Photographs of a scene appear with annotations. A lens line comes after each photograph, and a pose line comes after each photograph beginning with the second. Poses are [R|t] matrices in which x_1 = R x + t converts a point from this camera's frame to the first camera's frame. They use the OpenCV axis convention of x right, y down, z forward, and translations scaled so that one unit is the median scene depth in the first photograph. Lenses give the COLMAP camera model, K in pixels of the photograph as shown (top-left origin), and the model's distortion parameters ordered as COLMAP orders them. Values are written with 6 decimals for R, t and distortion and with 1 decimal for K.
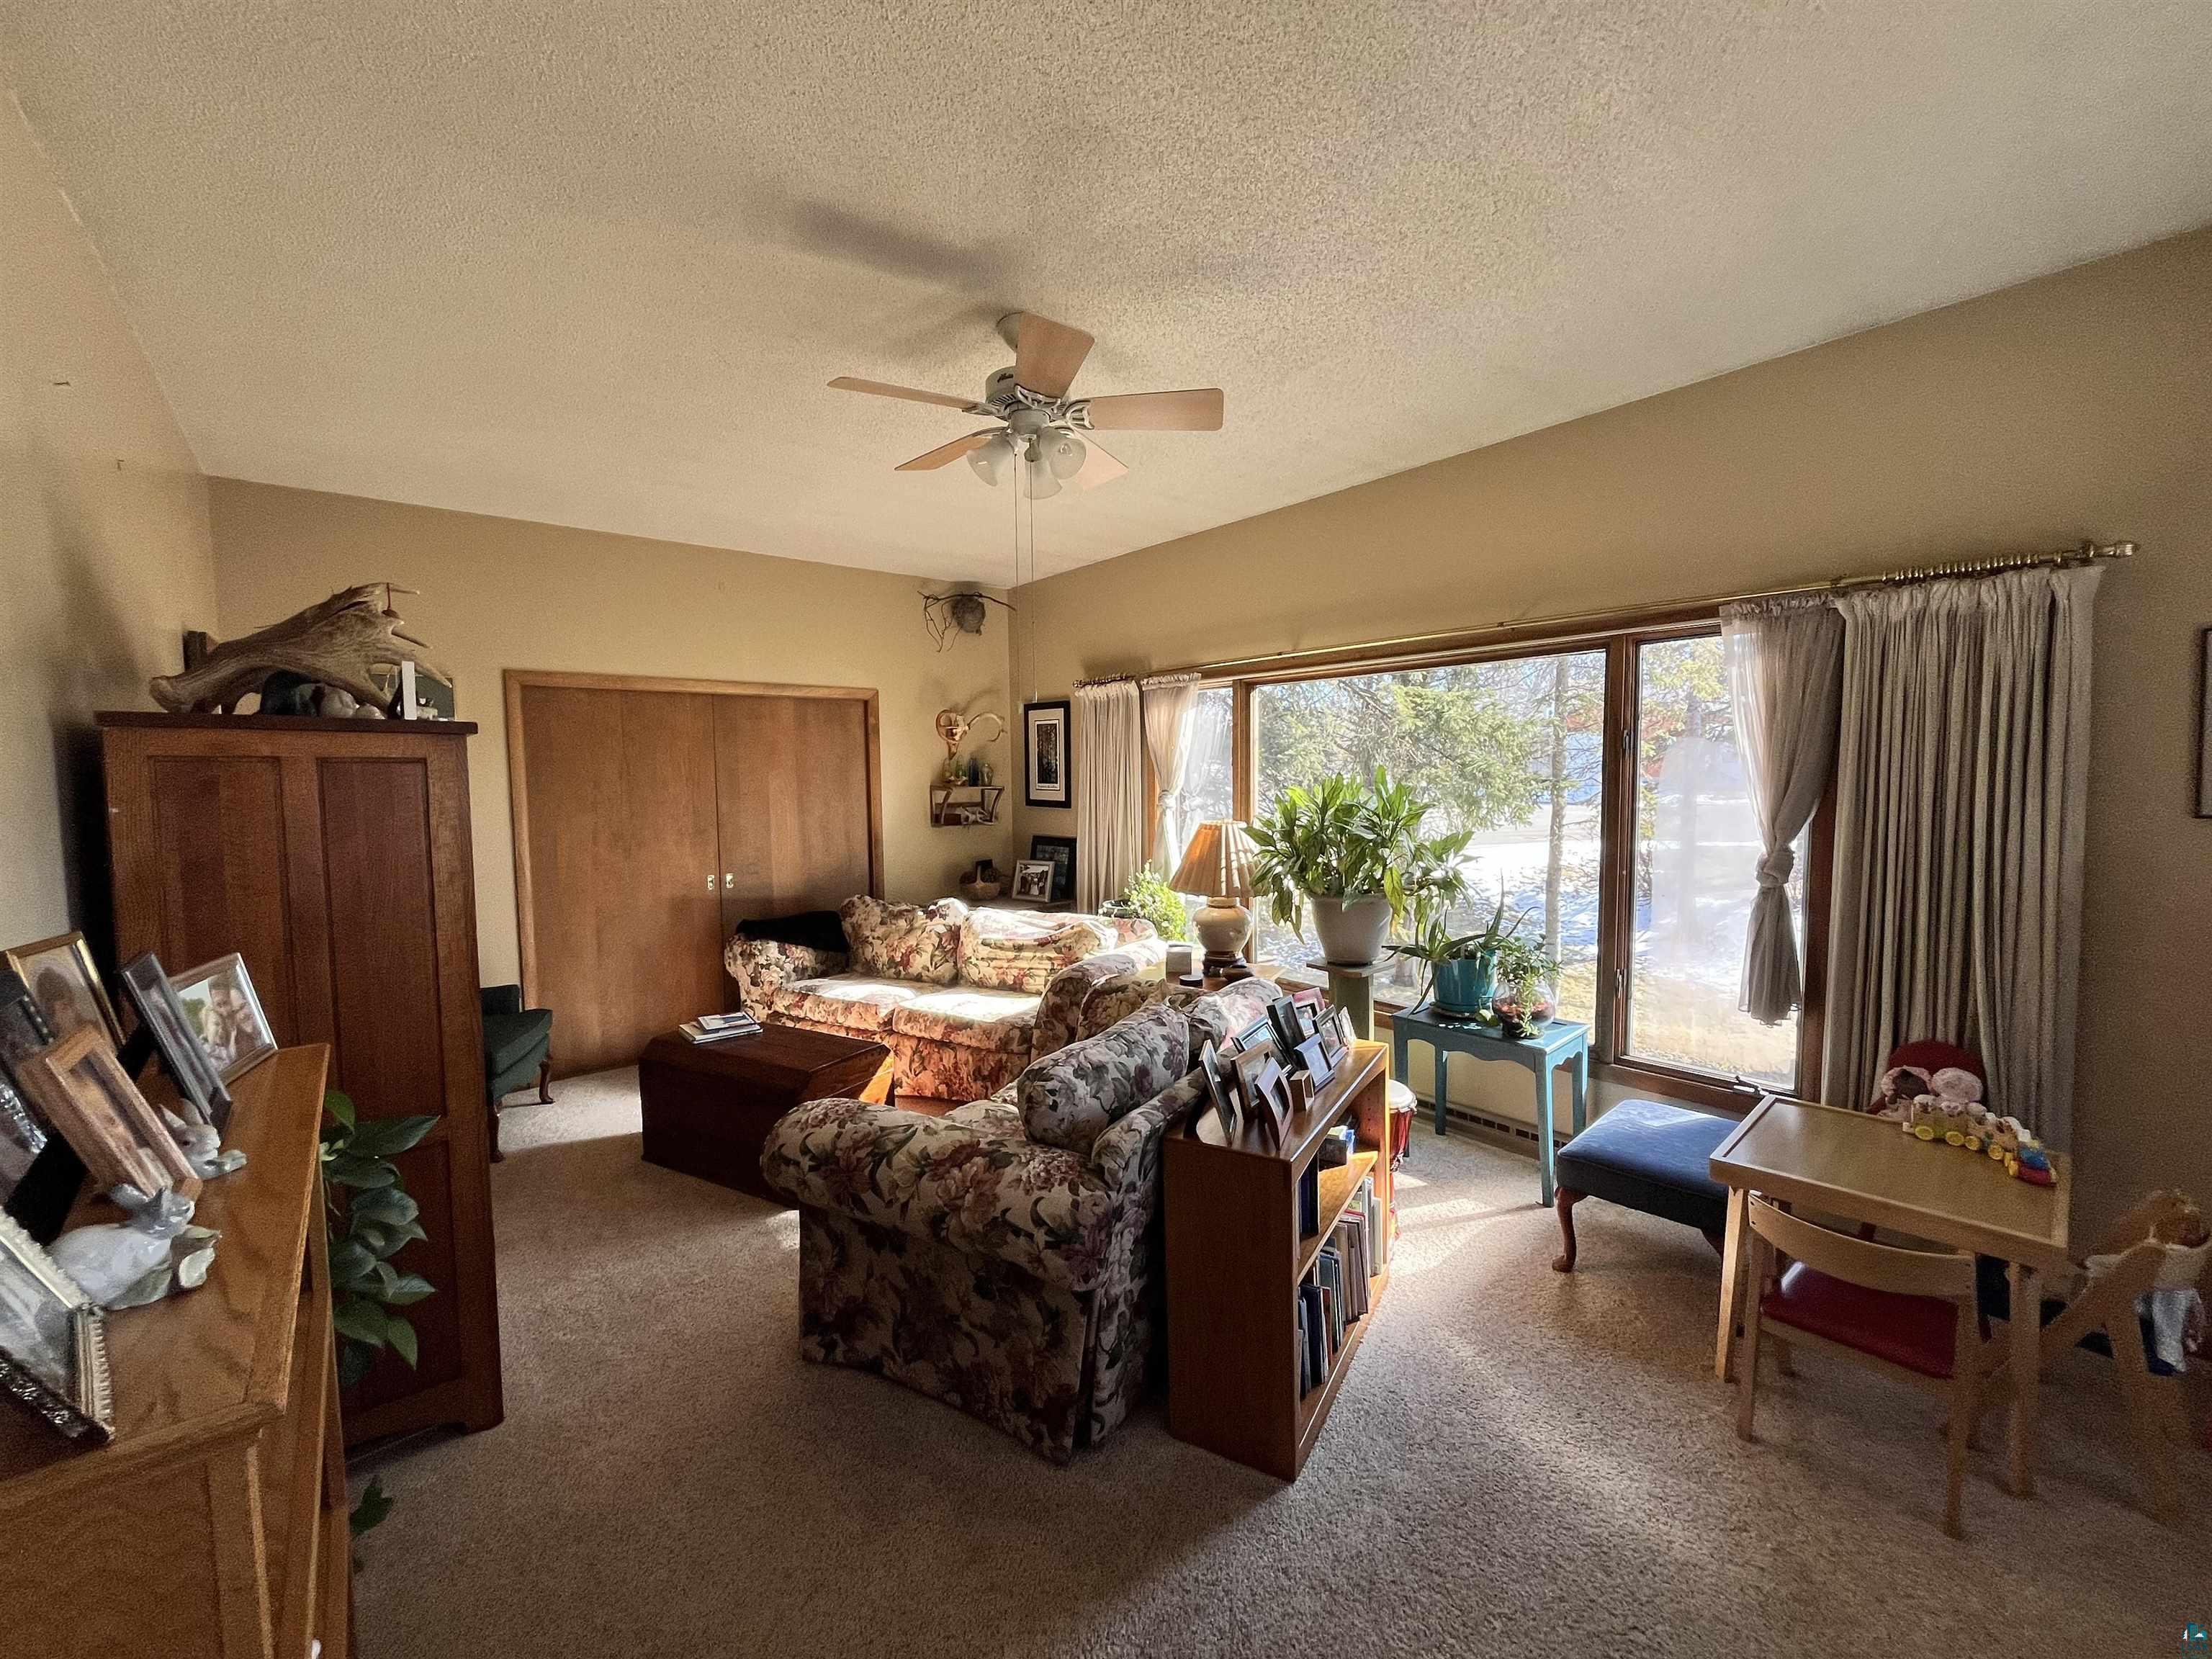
lens RADIAL K [[888.9, 0, 1111.5], [0, 888.9, 834.2], [0, 0, 1]] dist [-0.005298, 0.000335]
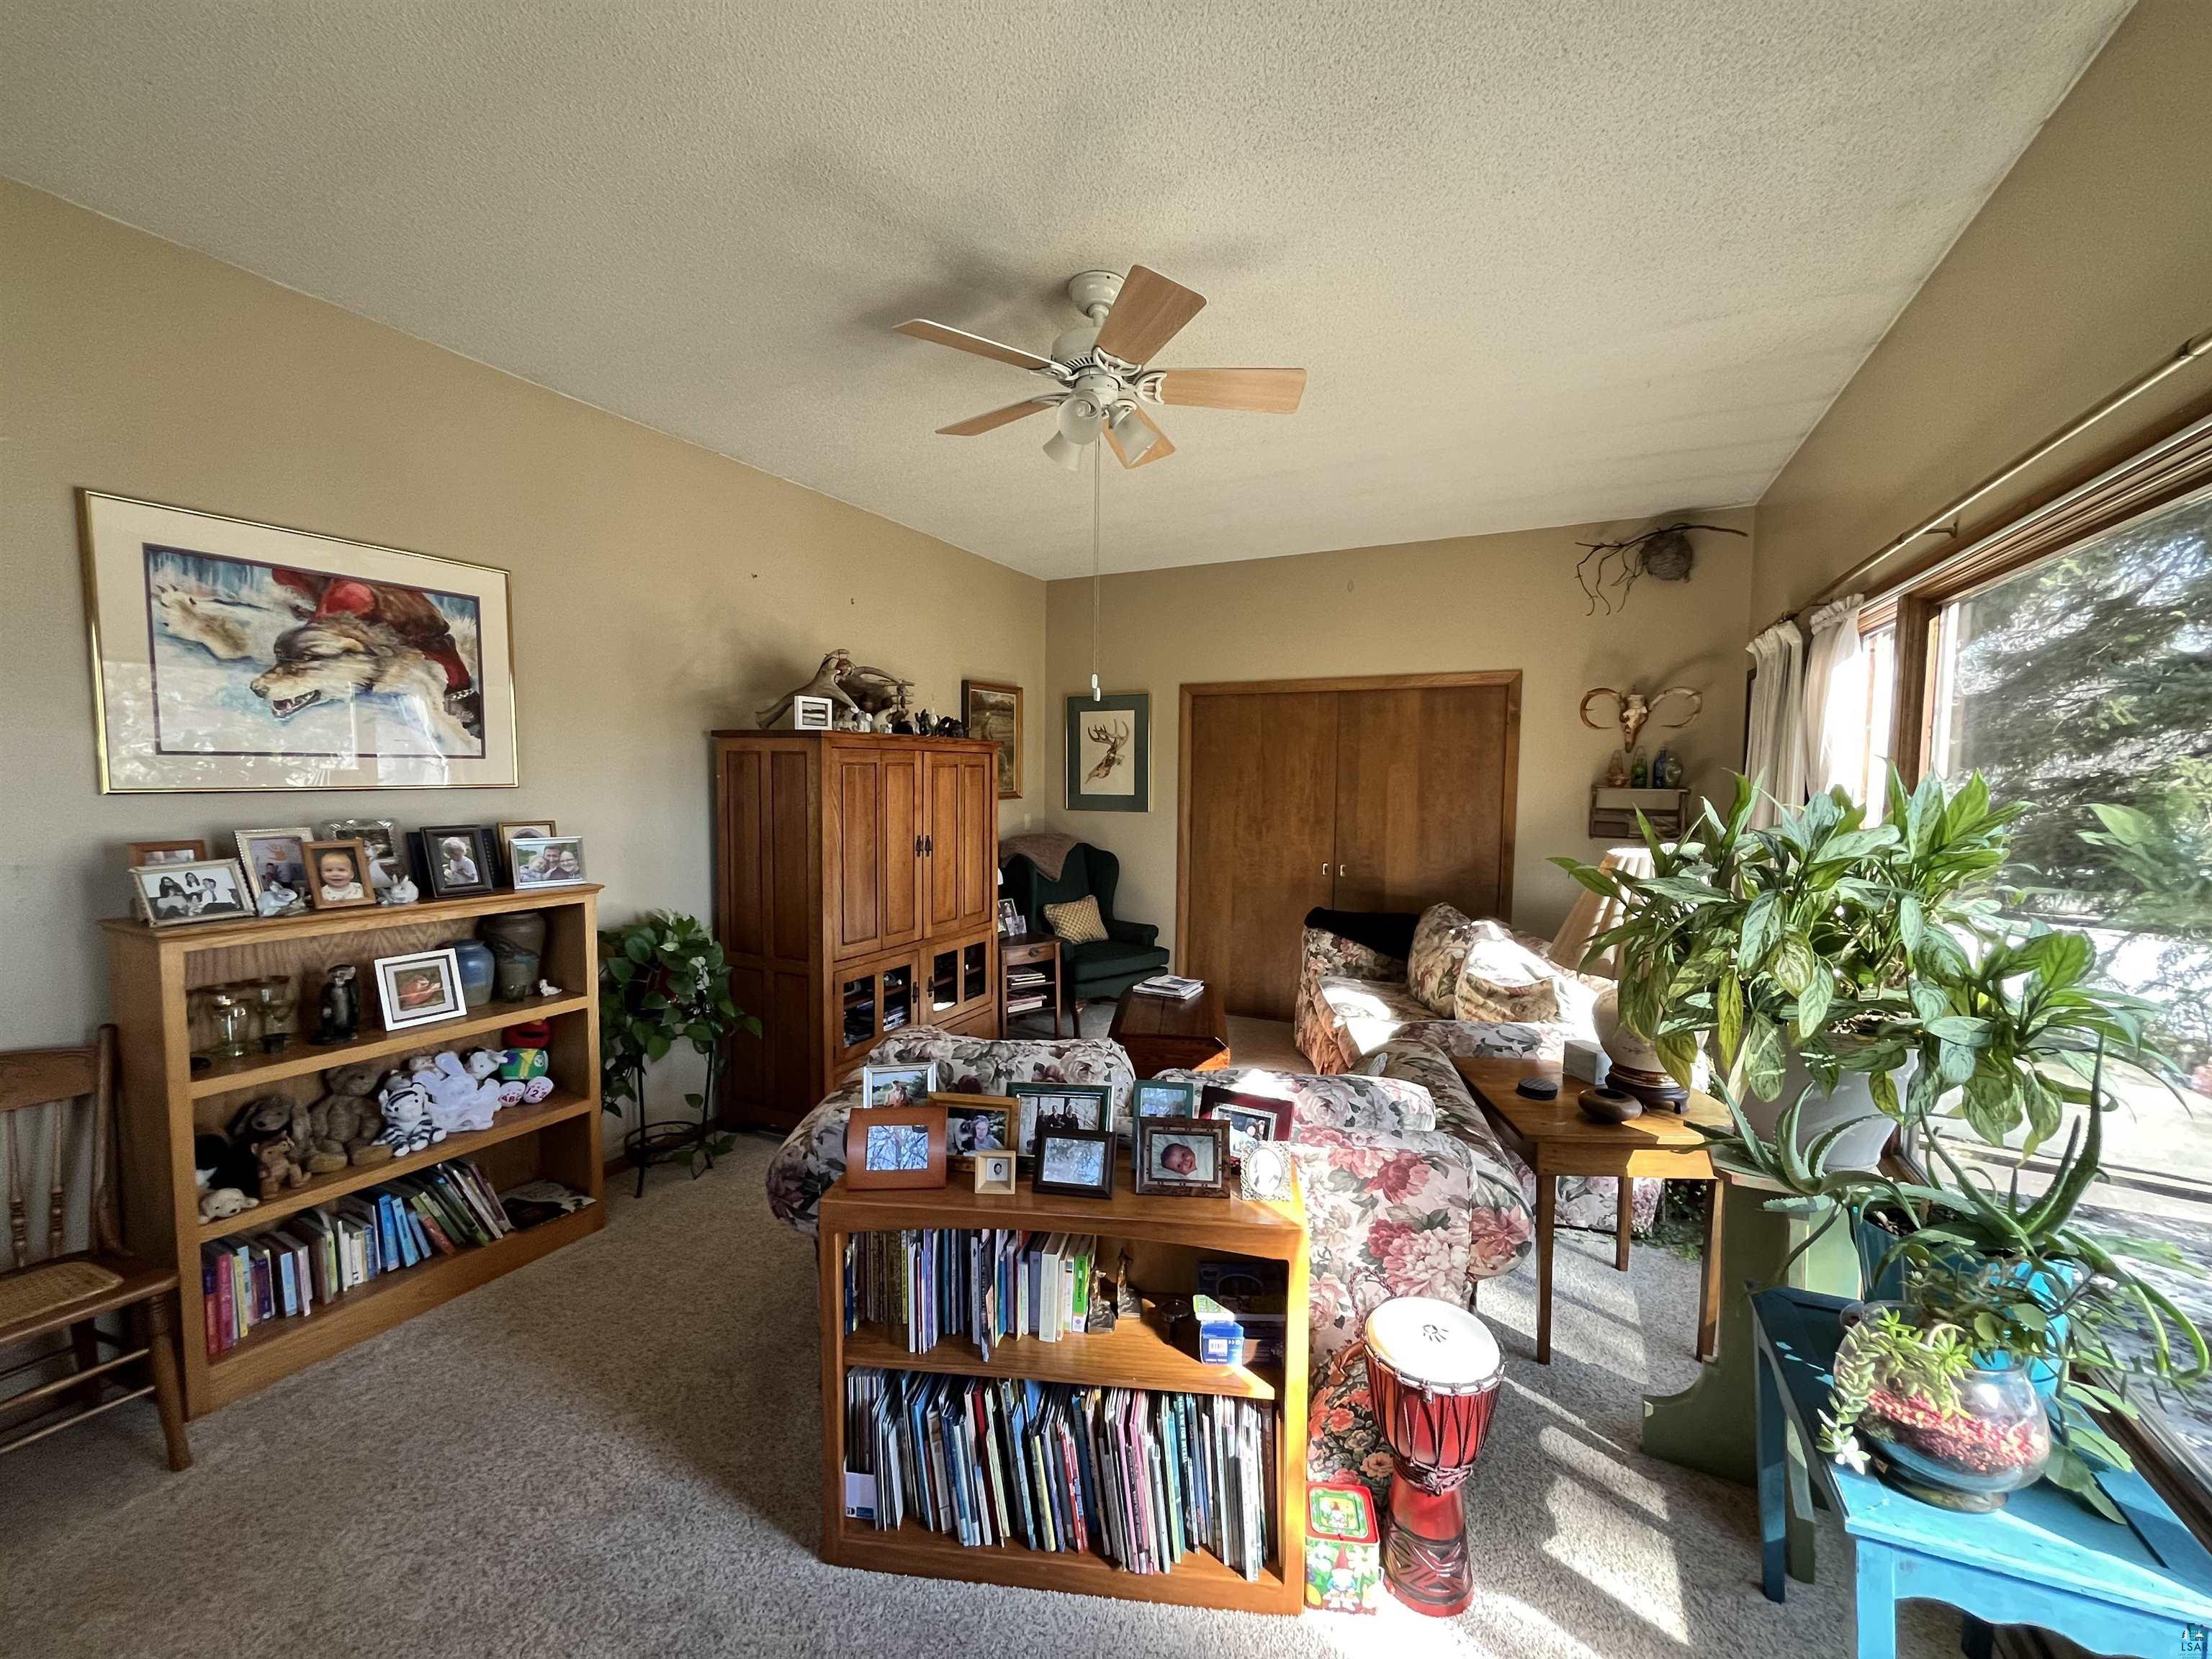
lens RADIAL K [[888.9, 0, 1102.0], [0, 888.9, 837.6], [0, 0, 1]] dist [-0.005298, 0.000335]
pose [[0.394512, 0.081008, -0.915313, 0.410345], [-0.074599, 0.995642, 0.055964, -0.023208], [0.915858, 0.046202, 0.398836, 0.332251]]
